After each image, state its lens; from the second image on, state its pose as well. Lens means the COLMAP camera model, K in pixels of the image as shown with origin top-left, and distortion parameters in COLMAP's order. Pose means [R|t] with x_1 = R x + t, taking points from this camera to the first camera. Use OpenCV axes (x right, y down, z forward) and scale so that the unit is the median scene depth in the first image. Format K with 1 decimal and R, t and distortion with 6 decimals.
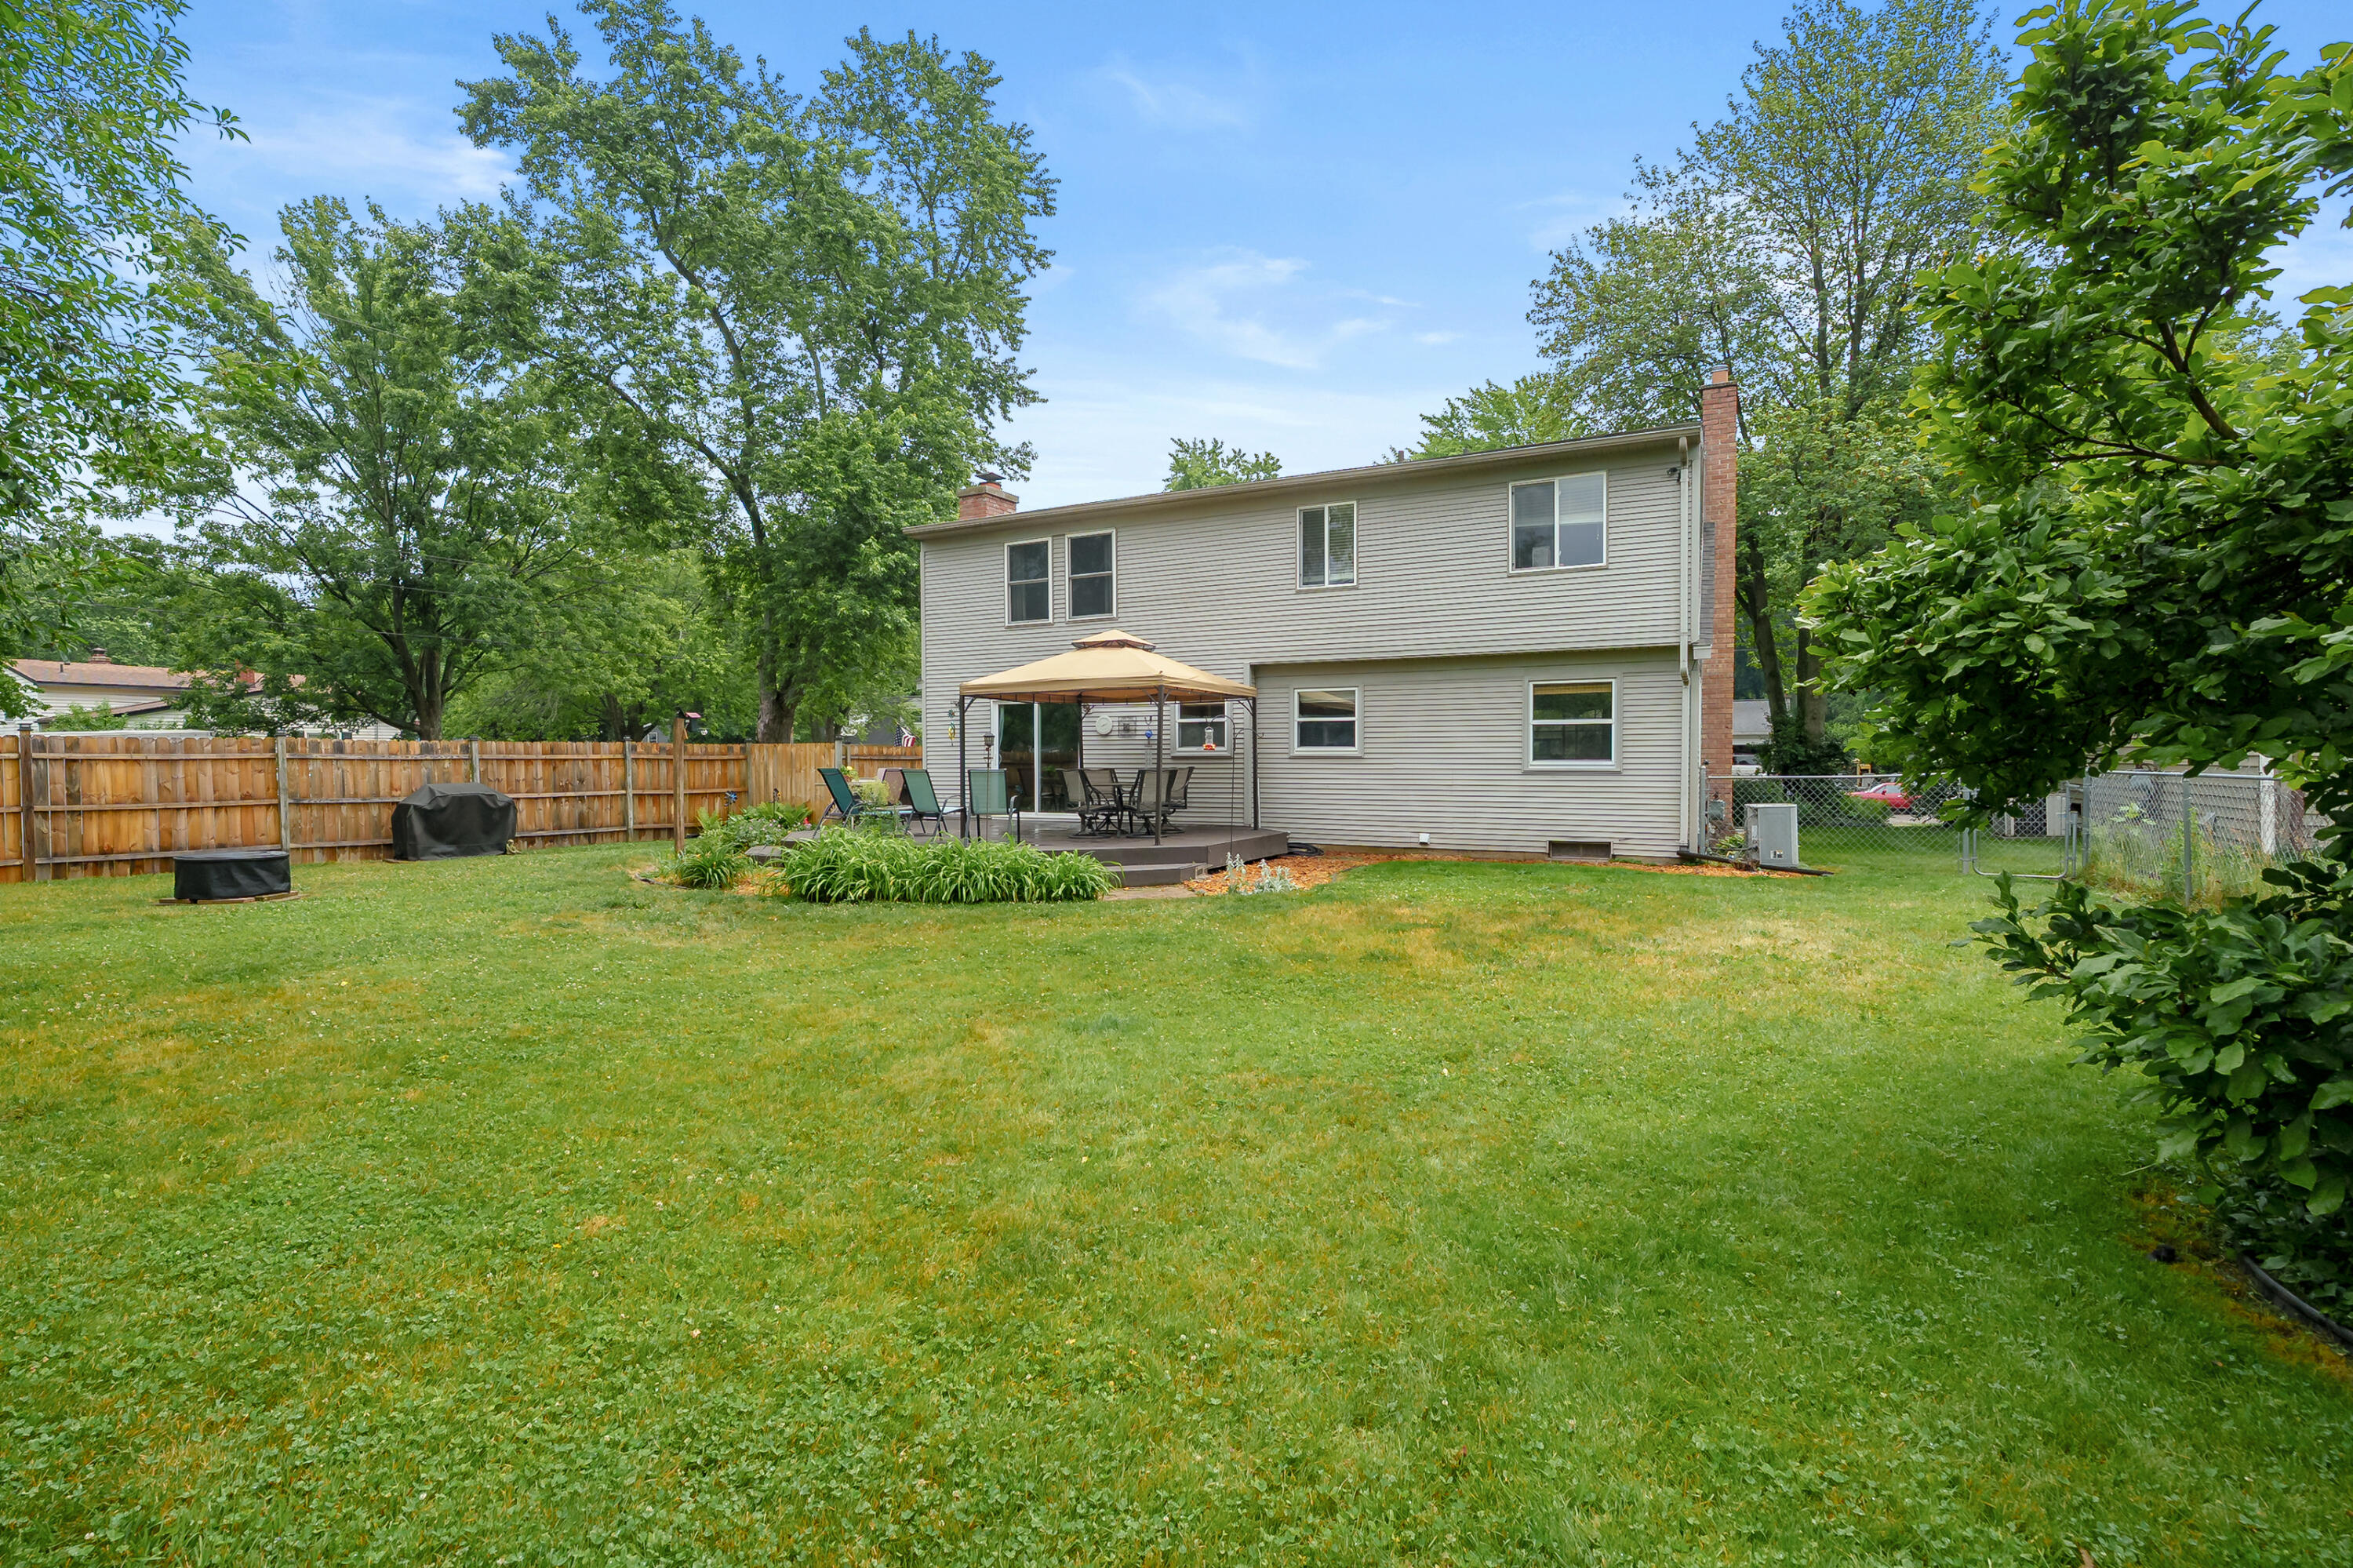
lens RADIAL K [[1078.4, 0, 1180.5], [0, 1078.4, 780.3], [0, 0, 1]] dist [-0.004760, 0.000864]
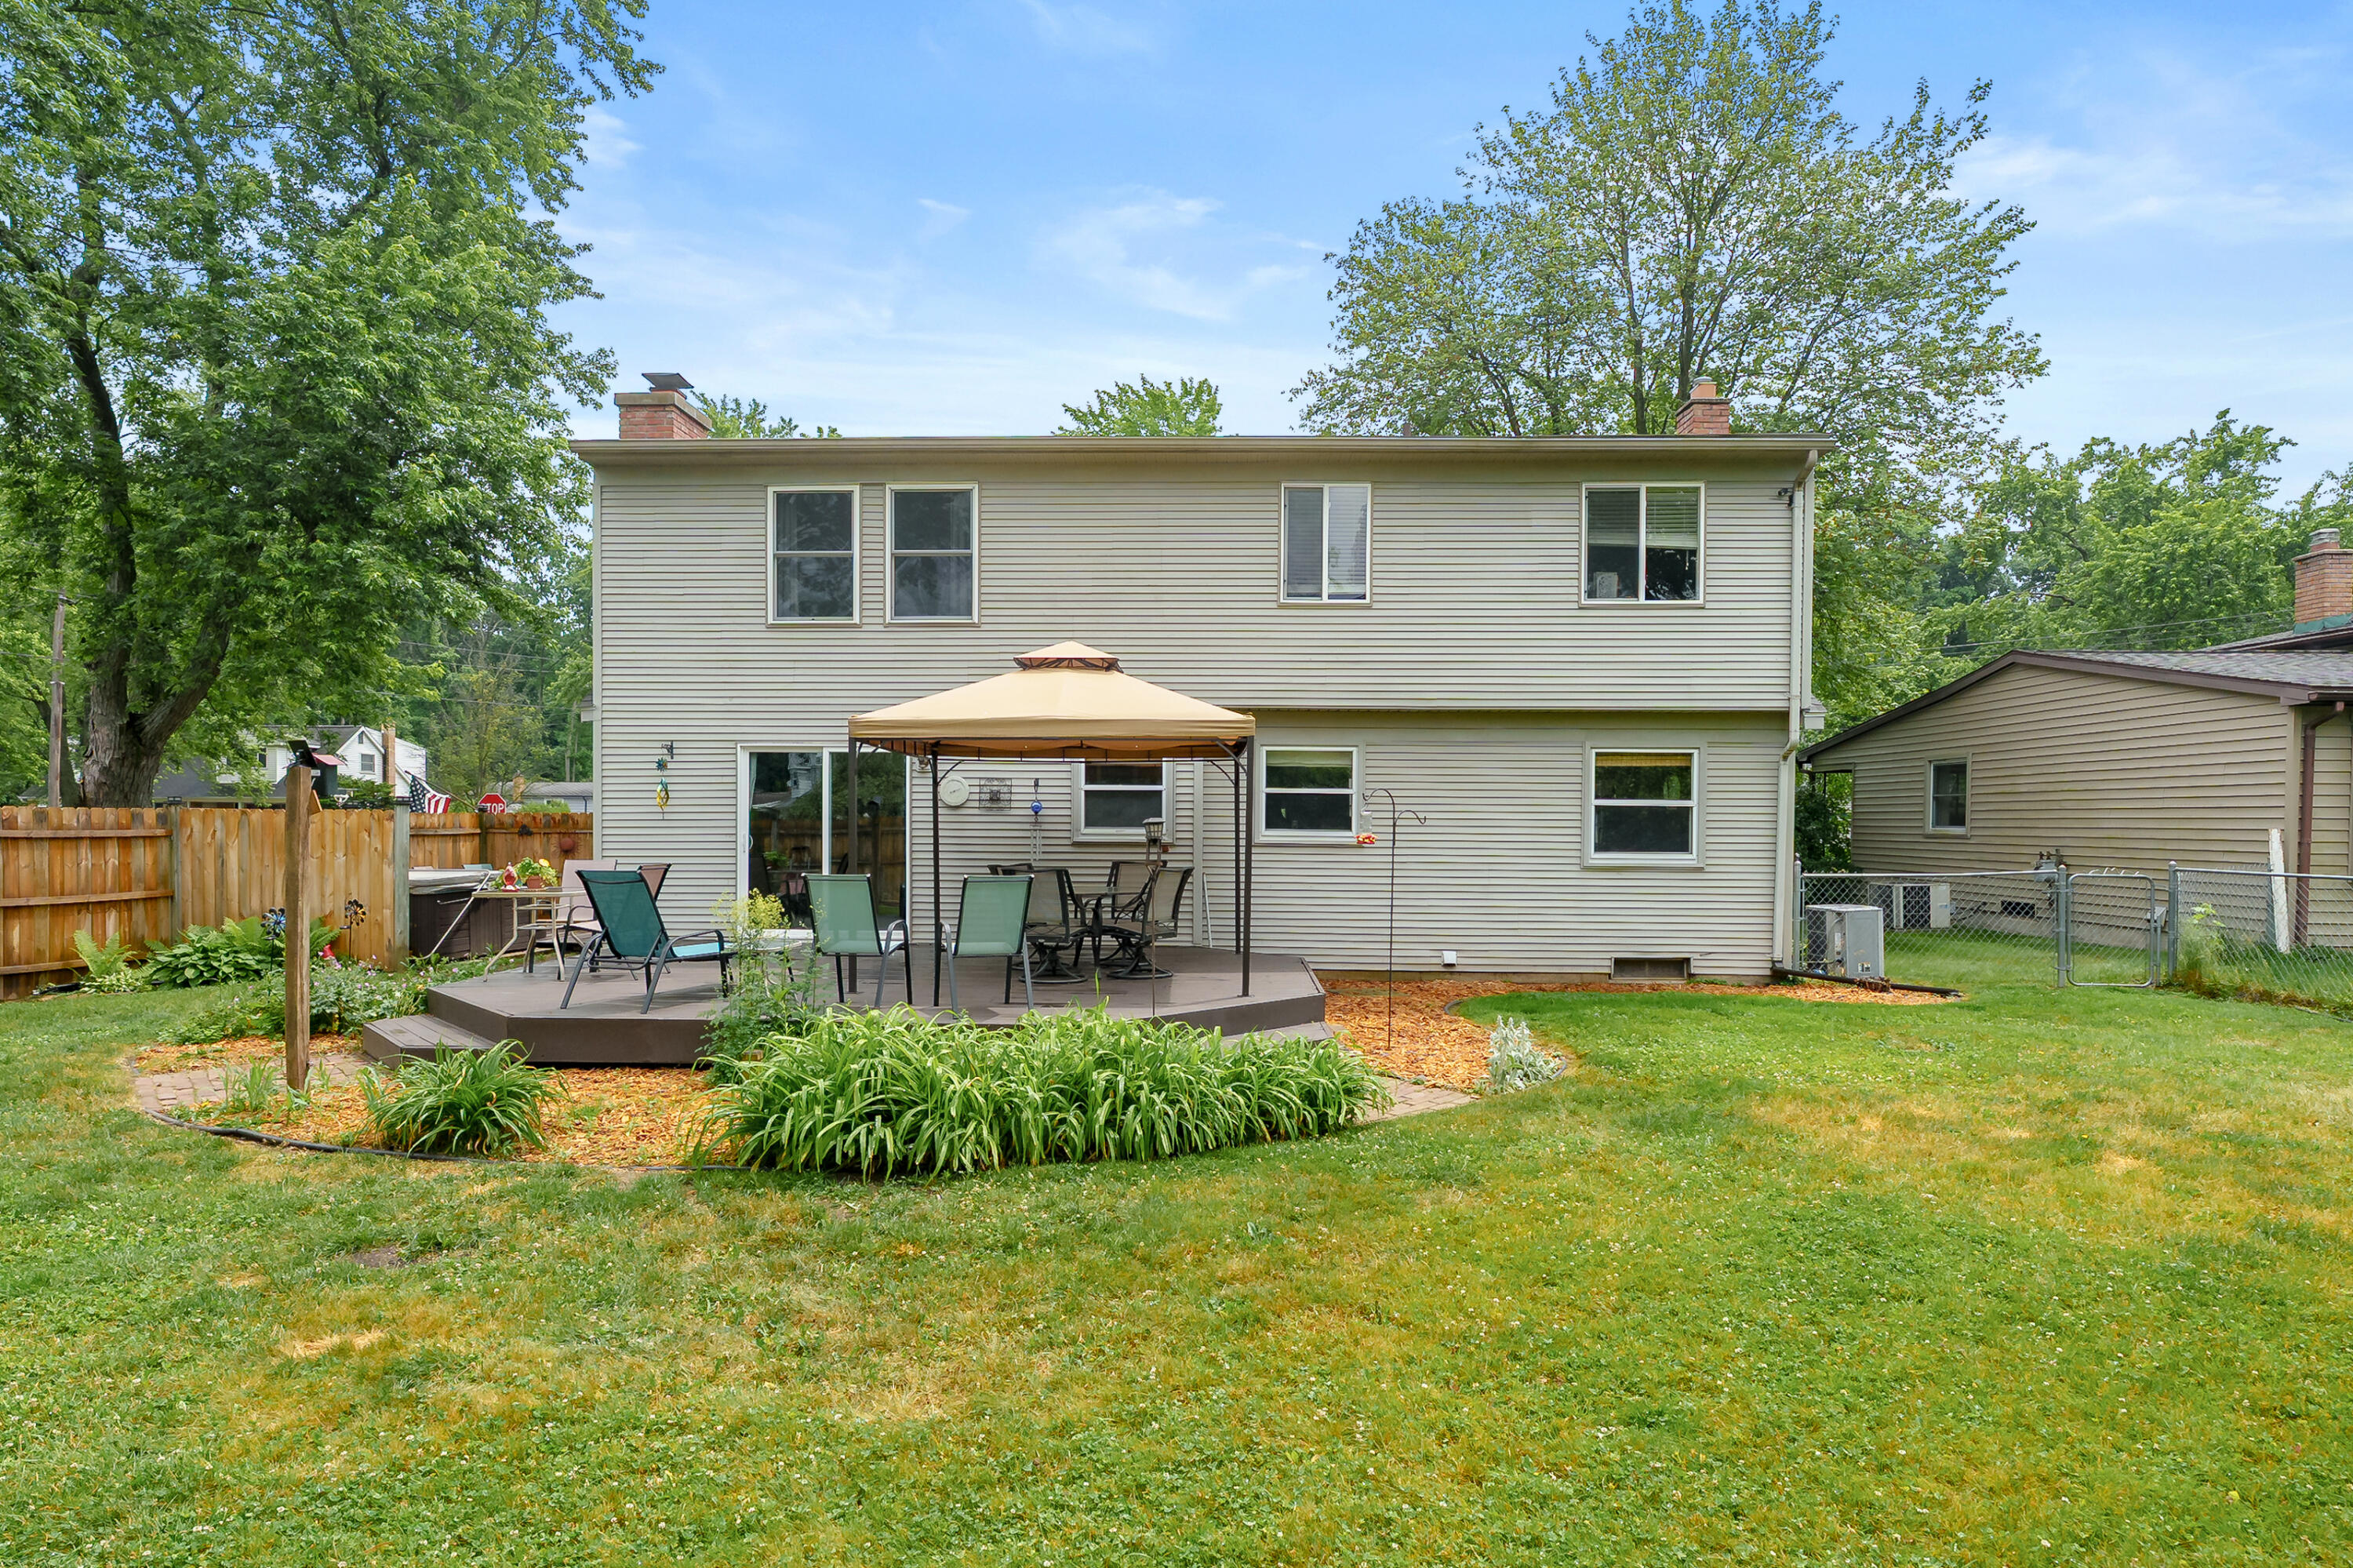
lens RADIAL K [[1274.8, 0, 1193.0], [0, 1274.8, 840.0], [0, 0, 1]] dist [-0.006611, 0.001699]
pose [[0.903462, 0.004267, 0.428647, -0.272973], [-0.001233, 0.999972, -0.007356, -0.017767], [-0.428666, 0.006117, 0.903442, 0.271523]]
